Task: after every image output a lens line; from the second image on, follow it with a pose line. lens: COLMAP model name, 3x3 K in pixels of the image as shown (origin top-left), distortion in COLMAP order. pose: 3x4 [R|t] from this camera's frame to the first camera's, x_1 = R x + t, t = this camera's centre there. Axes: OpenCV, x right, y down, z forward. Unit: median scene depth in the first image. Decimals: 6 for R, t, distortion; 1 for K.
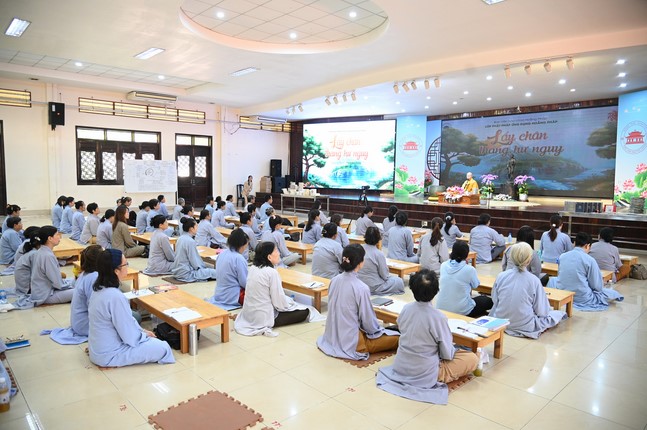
lens RADIAL K [[484.8, 0, 325.1], [0, 484.8, 213.8], [0, 0, 1]] dist [-0.006206, 0.002095]
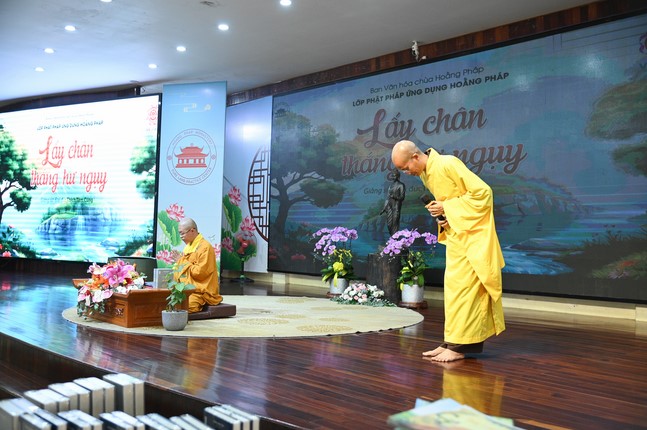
lens RADIAL K [[695.8, 0, 324.9], [0, 695.8, 218.3], [0, 0, 1]] dist [0.045026, 0.000000]
pose [[0.997979, 0.009496, -0.062837, 0.321375], [-0.016178, 0.994159, -0.106702, -0.028567], [0.061457, 0.107503, 0.992303, 0.430924]]
